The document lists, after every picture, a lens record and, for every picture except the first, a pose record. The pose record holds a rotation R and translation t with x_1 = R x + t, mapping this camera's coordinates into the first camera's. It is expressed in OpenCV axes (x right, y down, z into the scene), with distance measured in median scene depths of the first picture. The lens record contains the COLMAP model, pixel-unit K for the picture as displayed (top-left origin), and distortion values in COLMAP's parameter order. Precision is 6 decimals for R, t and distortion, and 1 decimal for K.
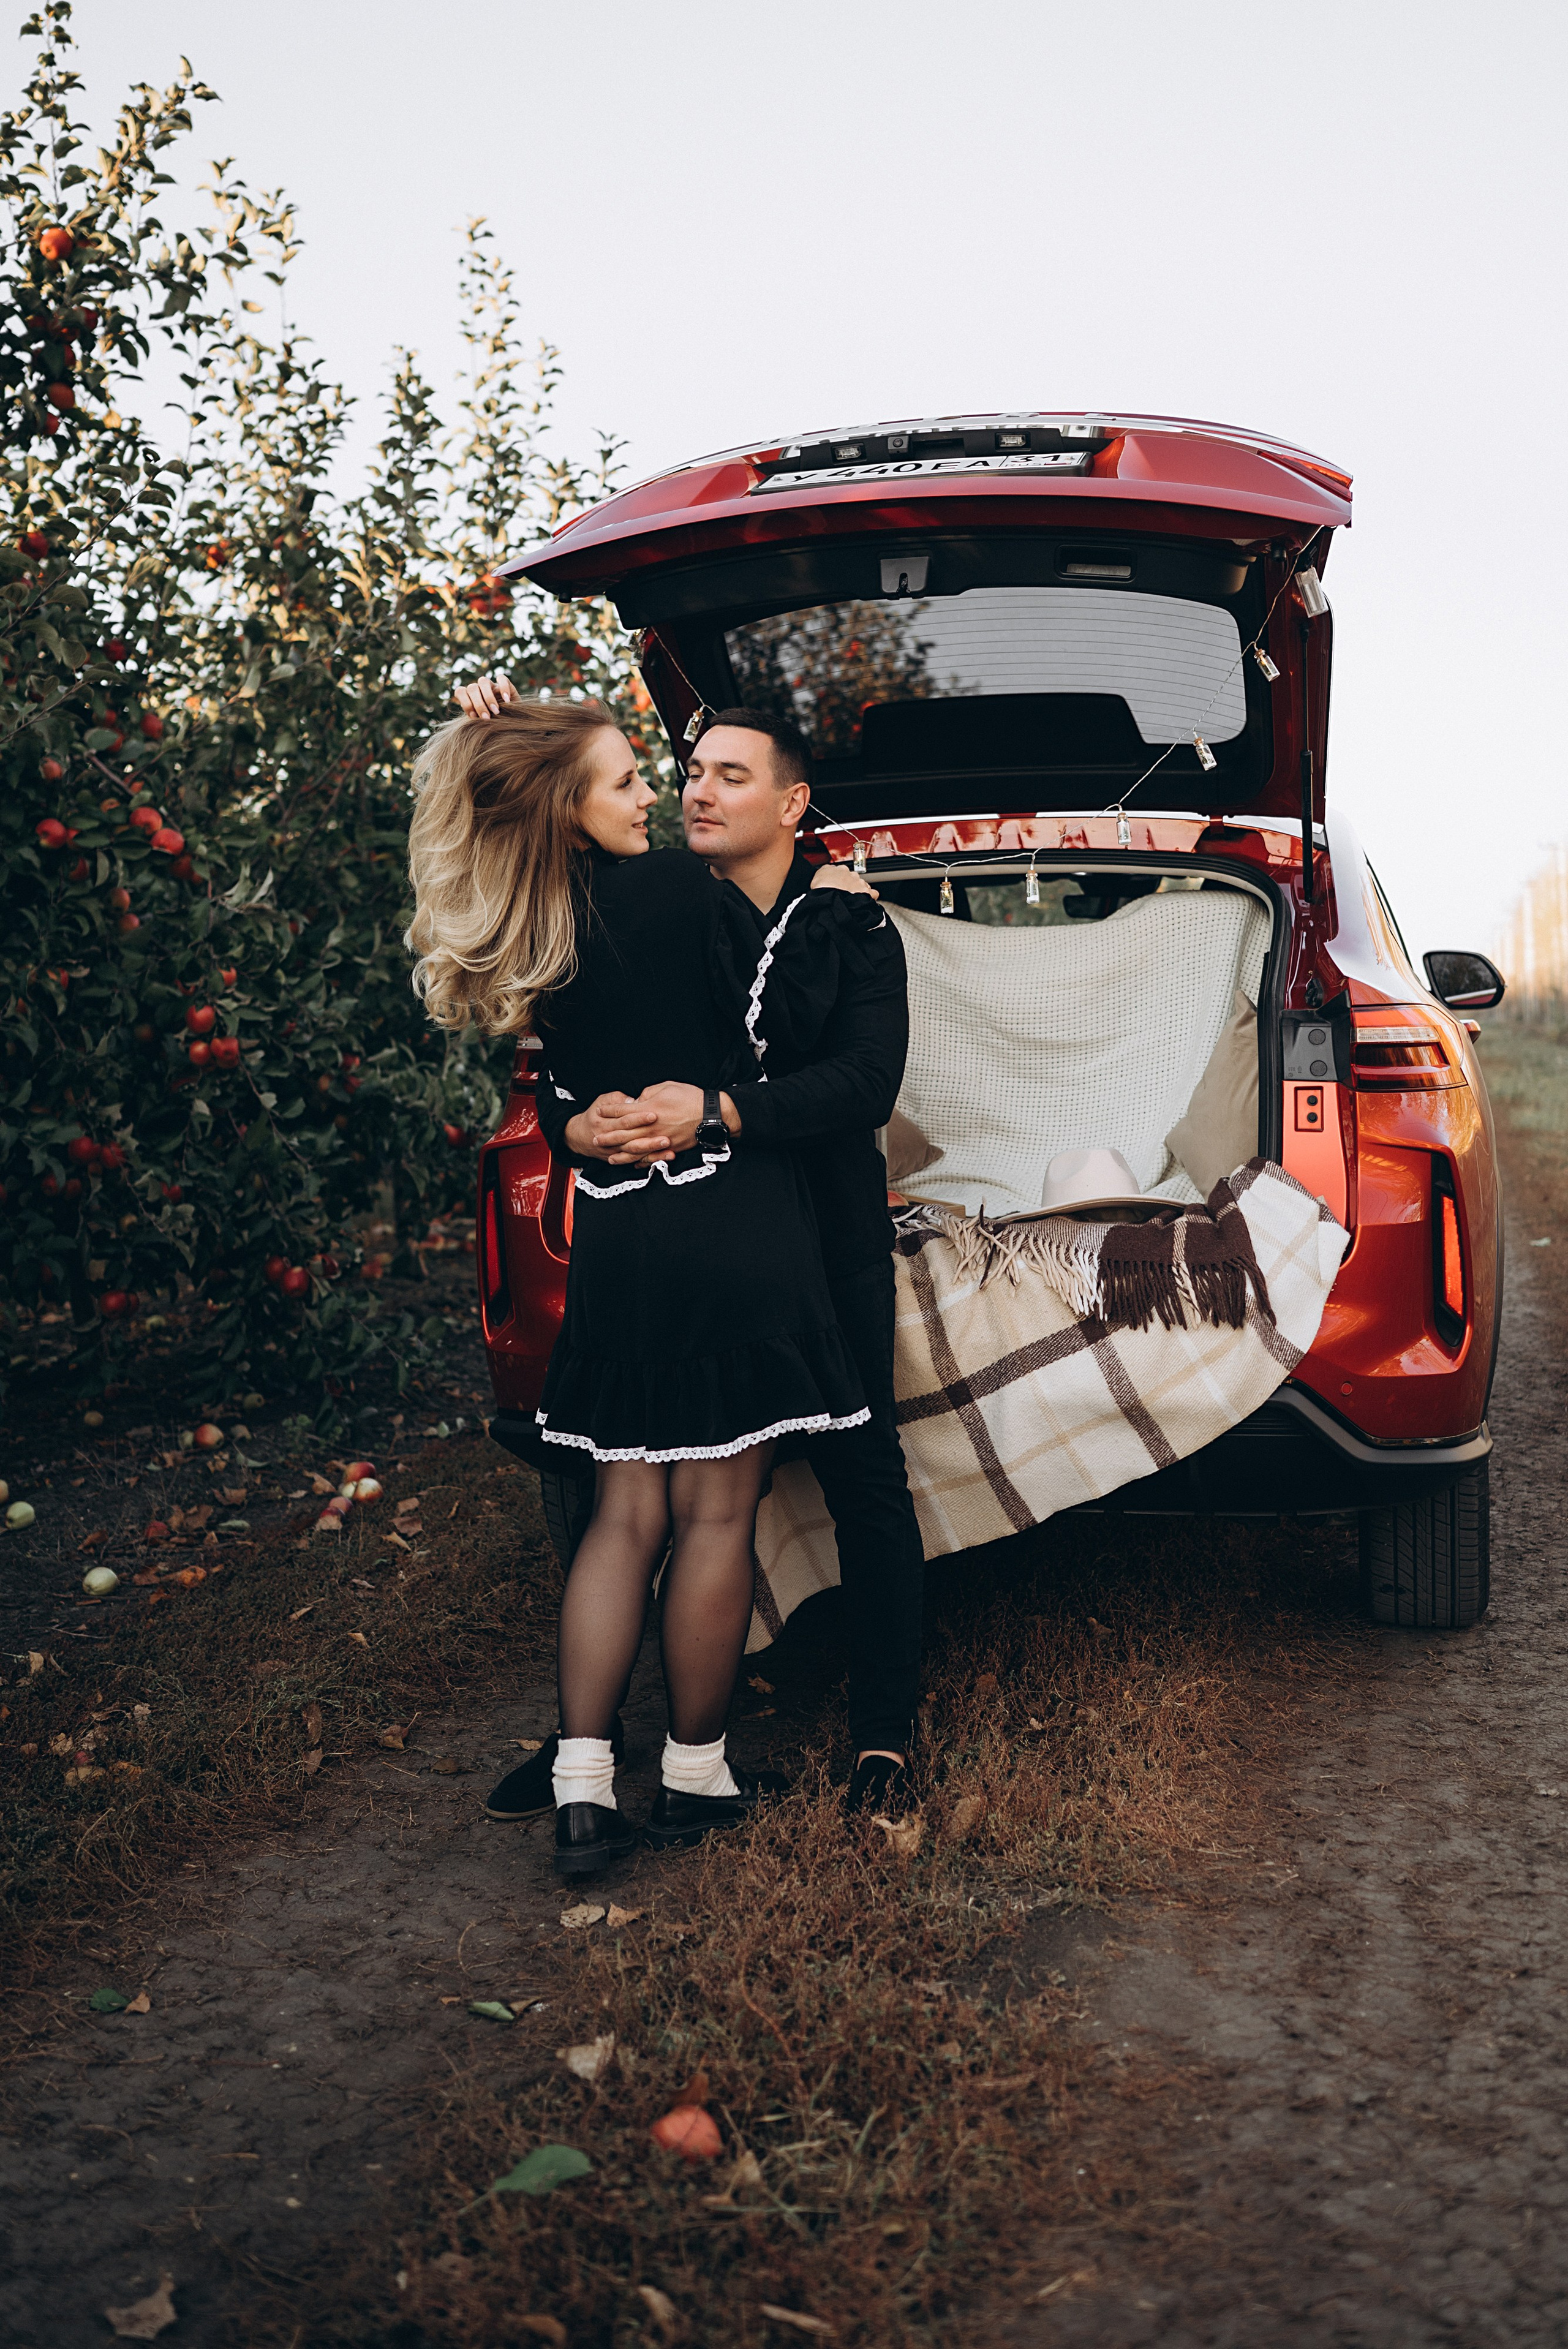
lens RADIAL K [[2473.1, 0, 812.5], [0, 2473.1, 1101.1], [0, 0, 1]] dist [-0.003954, 0.000000]
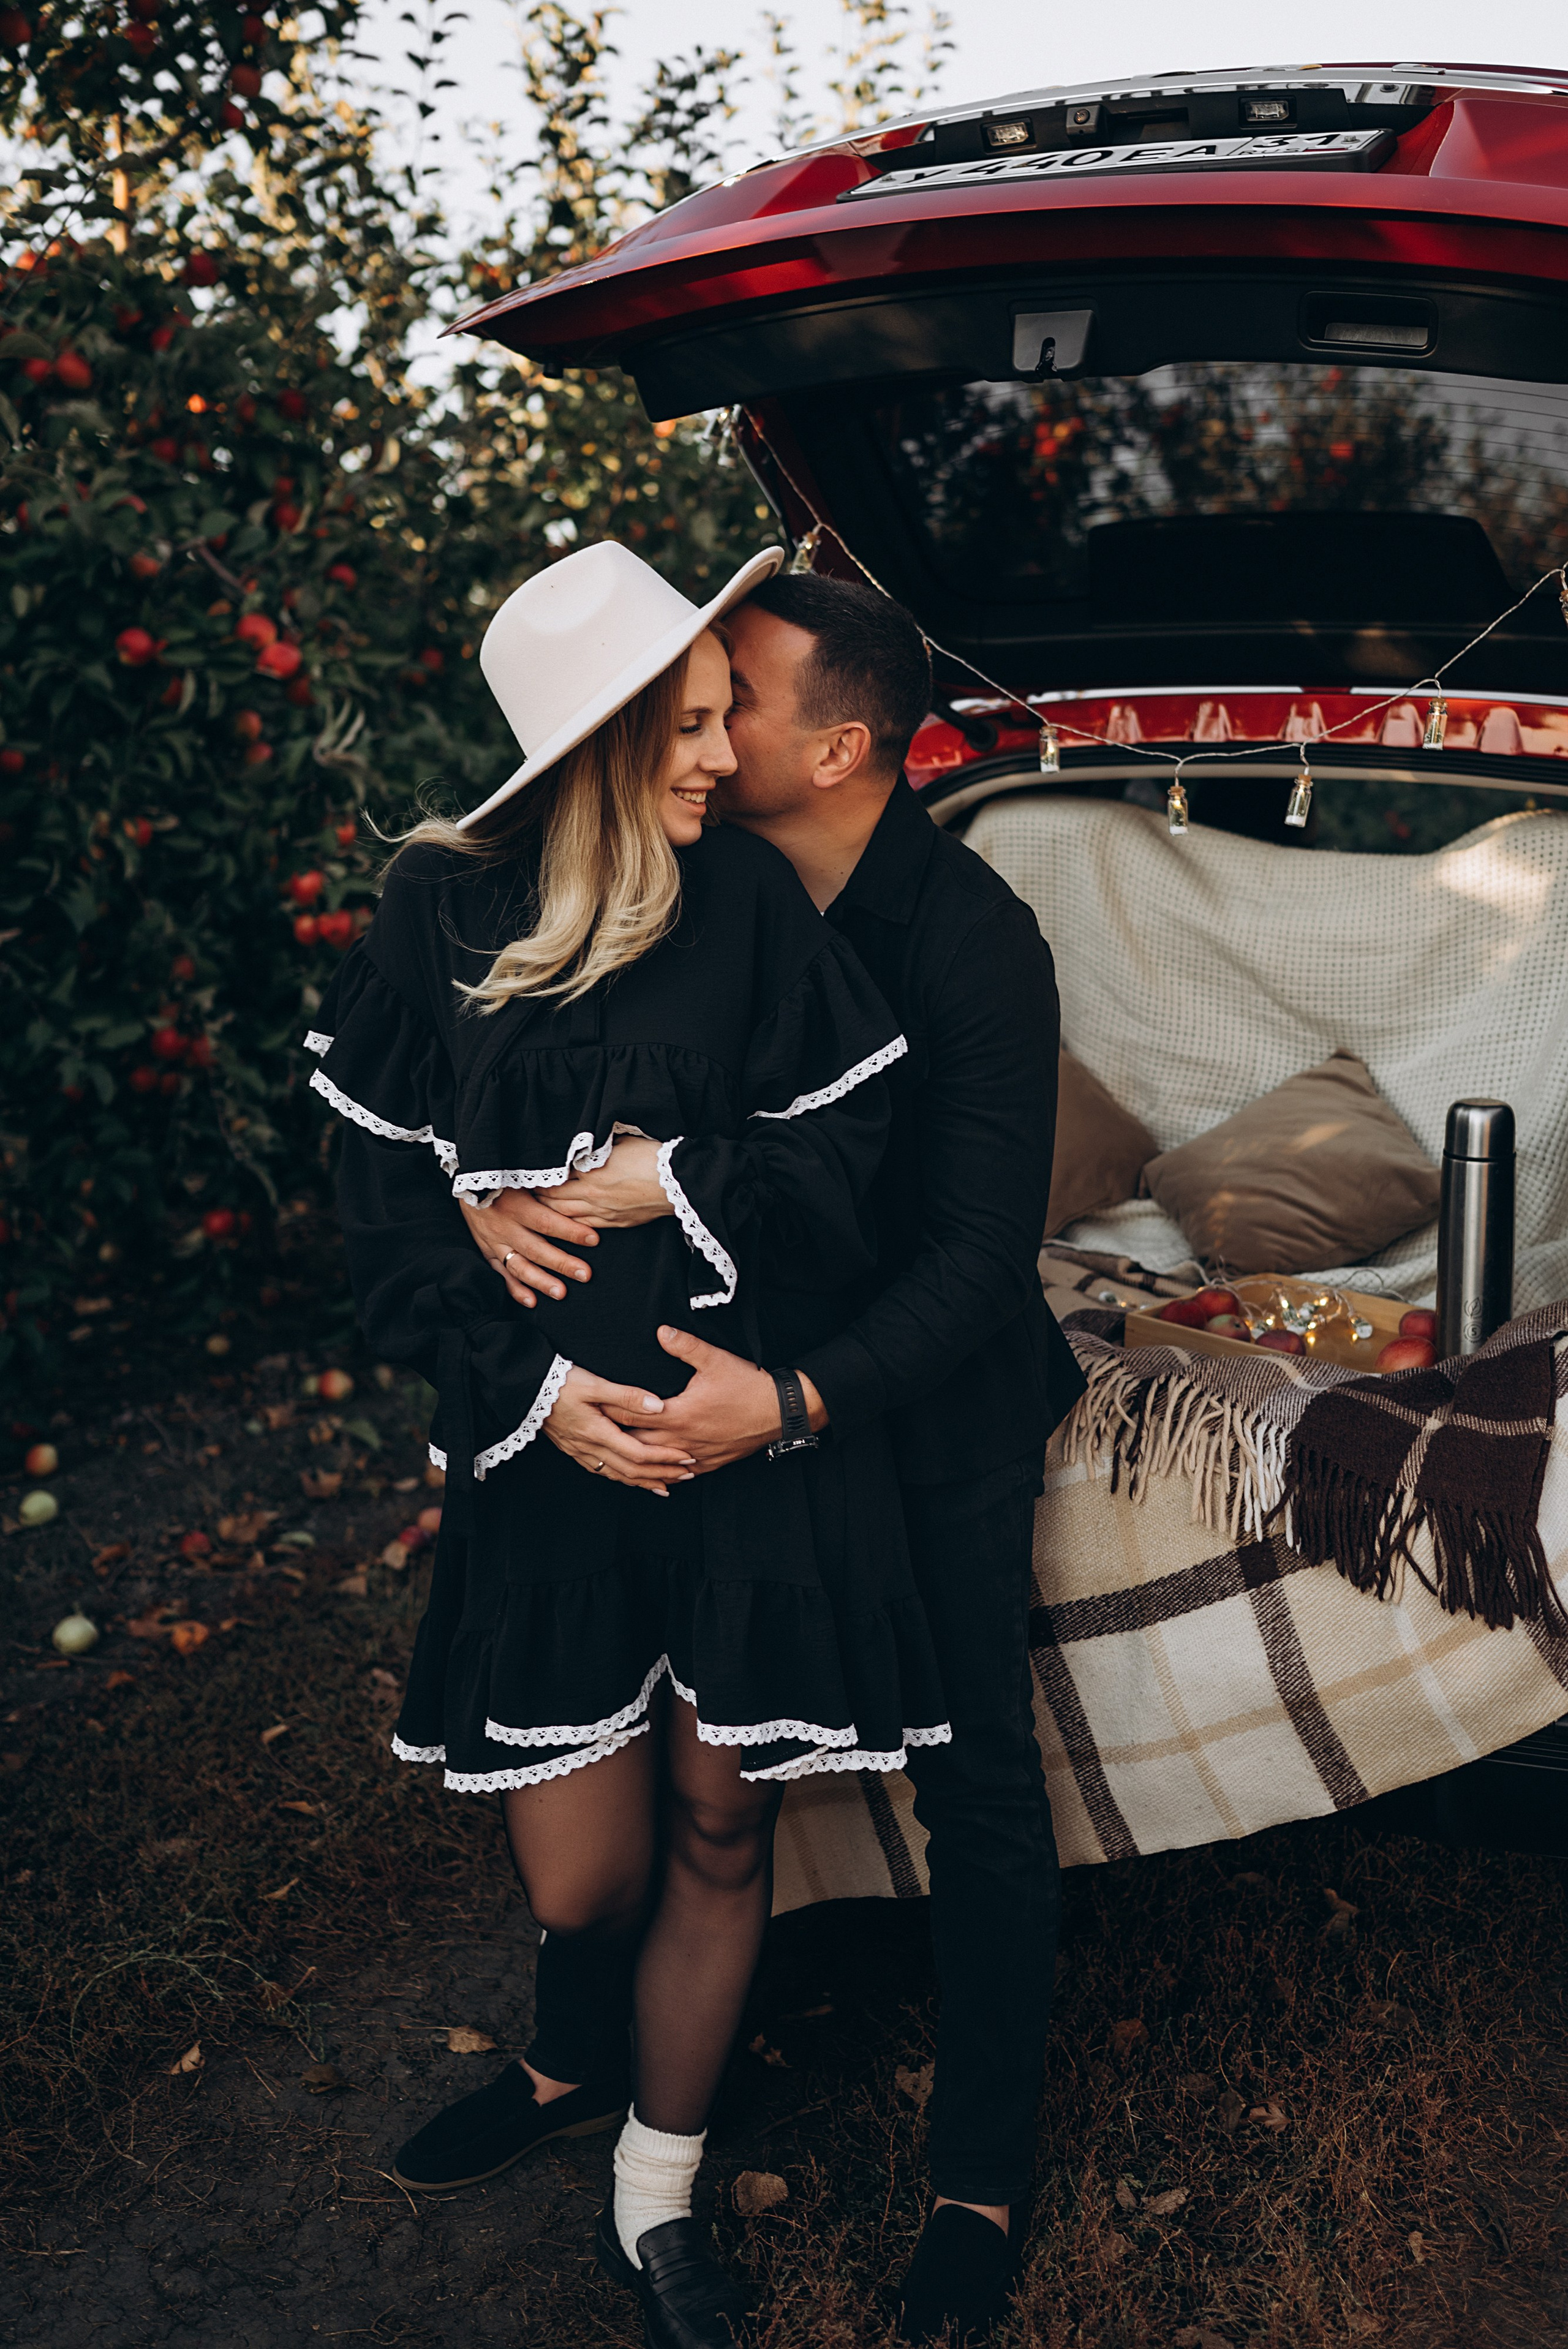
lens RADIAL K [[2473.1, 0, 812.1], [0, 2473.1, 1093.0], [0, 0, 1]] dist [-0.003954, 0.000000]
pose [[0.977818, 0.062483, -0.199921, 0.096599], [-0.040511, 0.992863, 0.112165, -0.081869], [0.205503, -0.101578, 0.973371, 0.325588]]
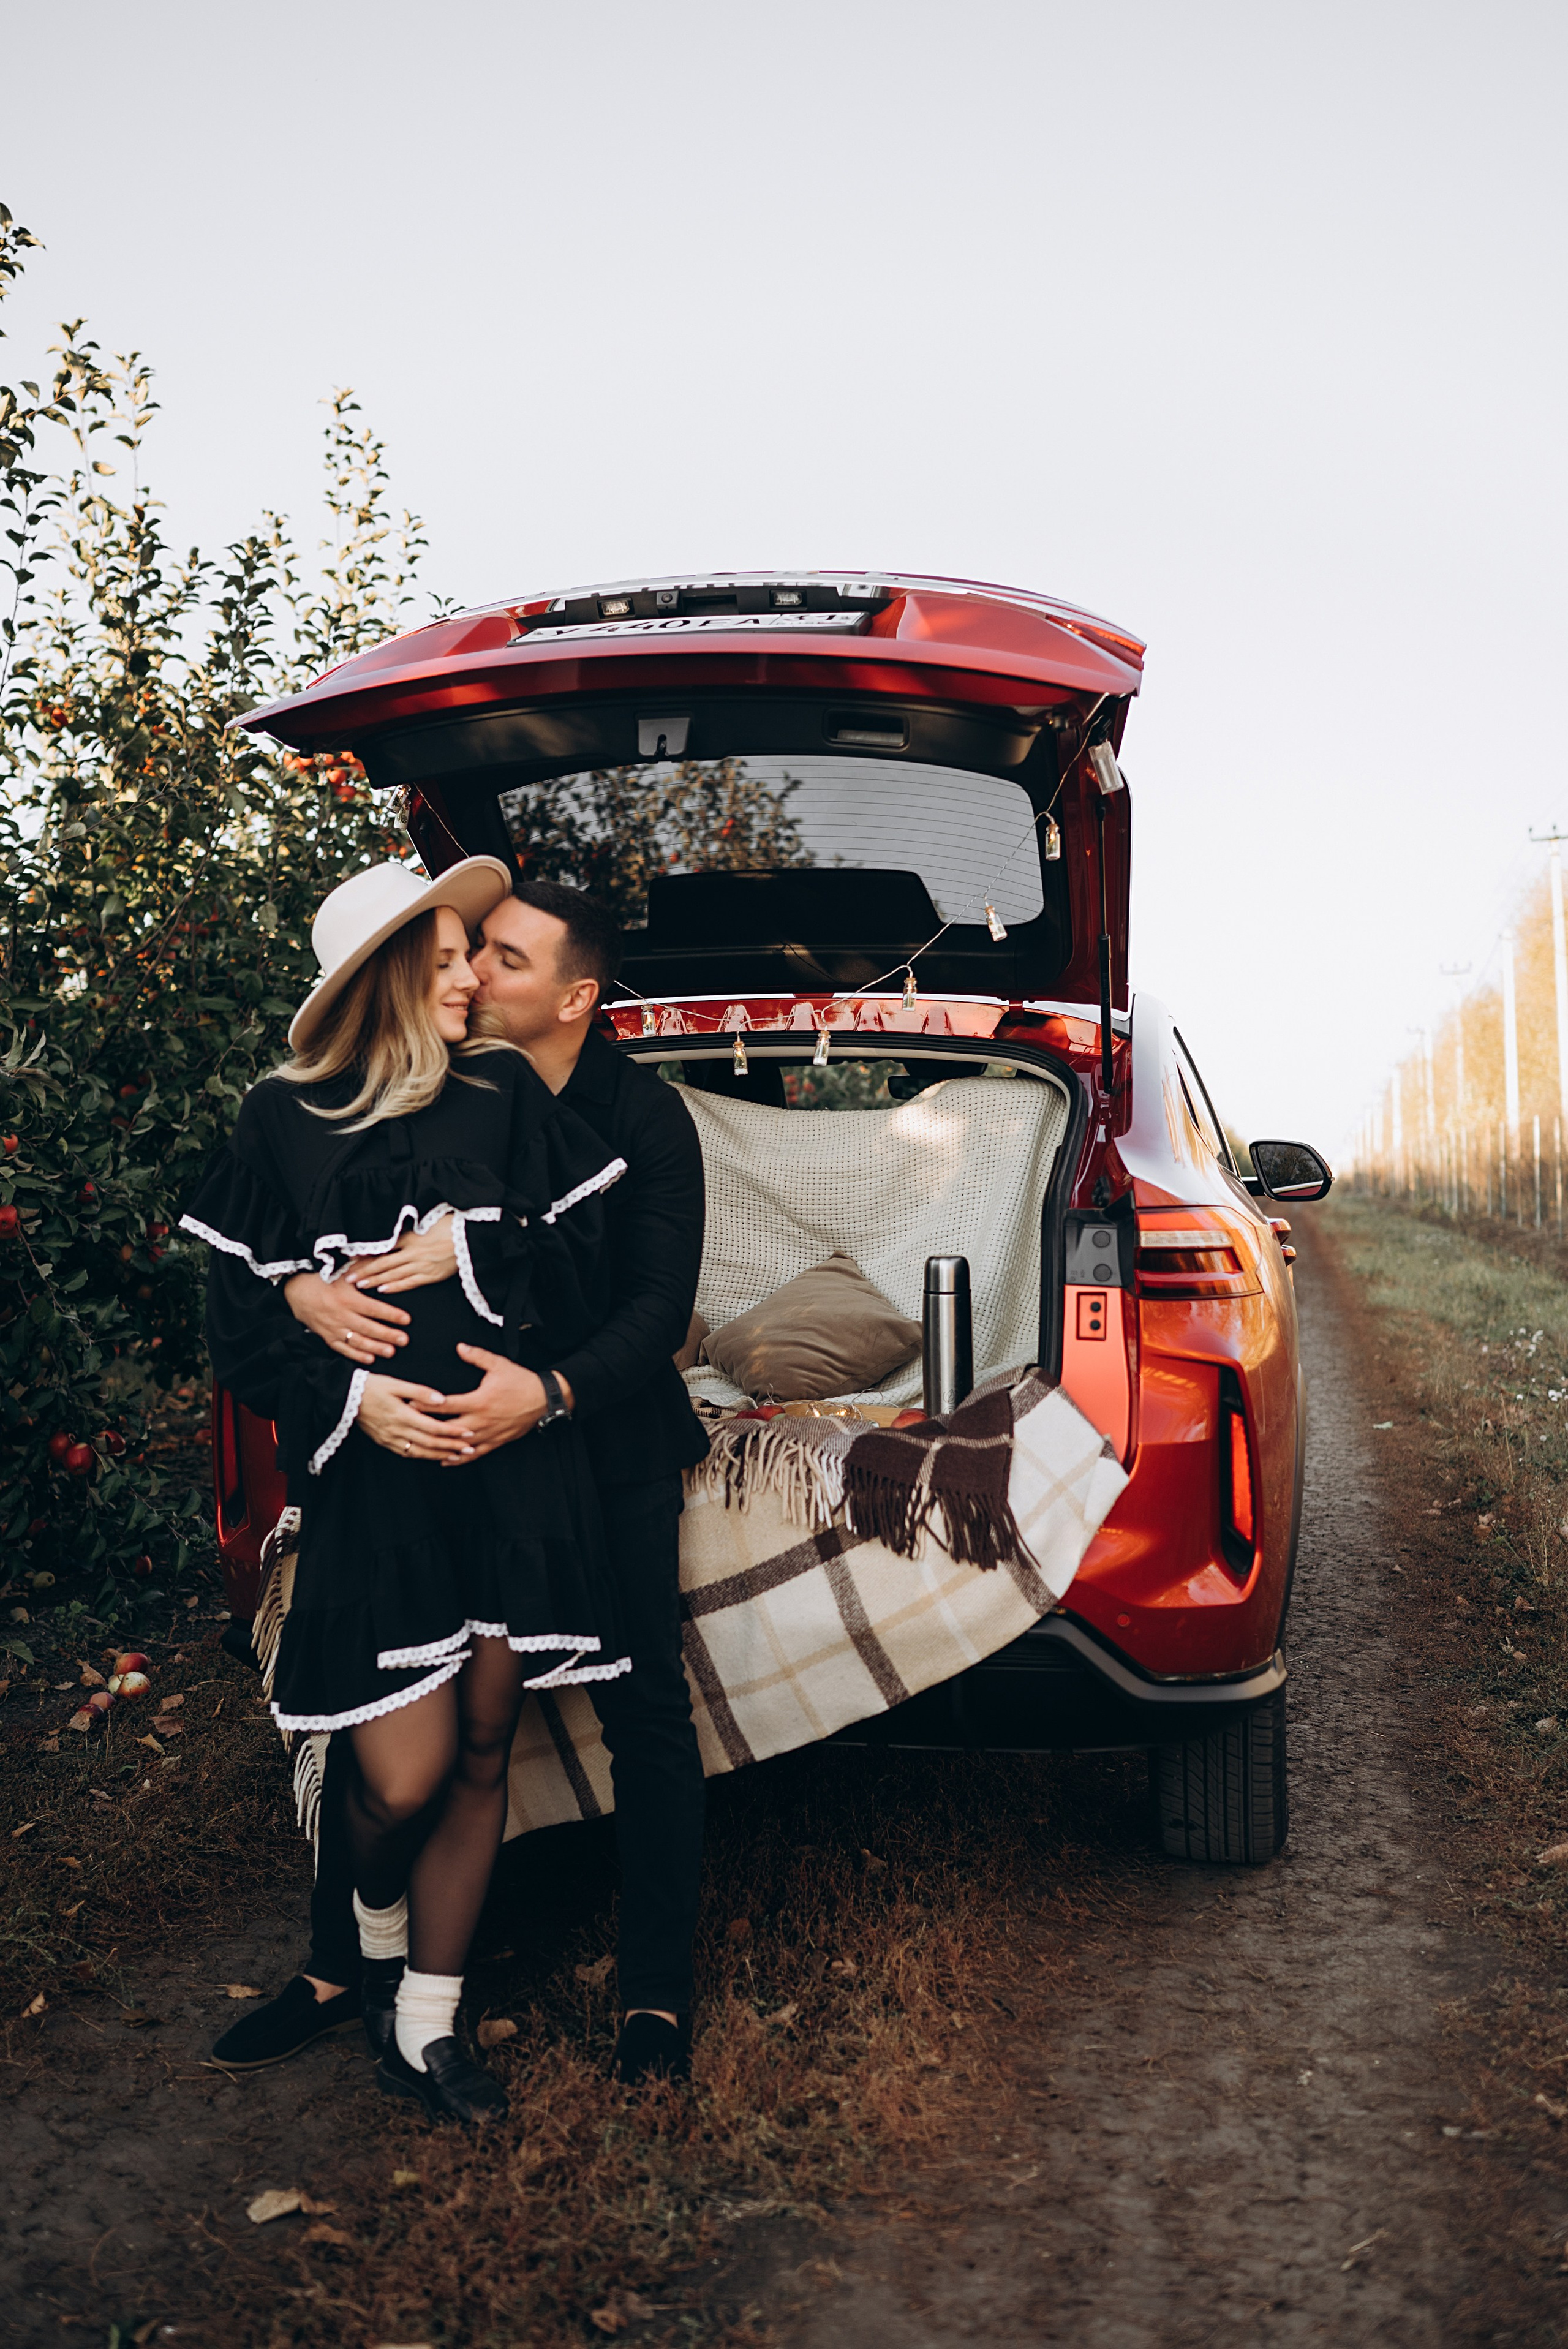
lens RADIAL K [[2362.7, 0, 763.9], [0, 2362.7, 1193.0], [0, 0, 1]] dist [-0.010711, 0.000000]
pose [[0.999610, 0.020079, 0.019383, 0.052547], [-0.019526, 0.999407, -0.028349, -0.014001], [-0.019941, 0.027960, 0.999410, 0.098105]]
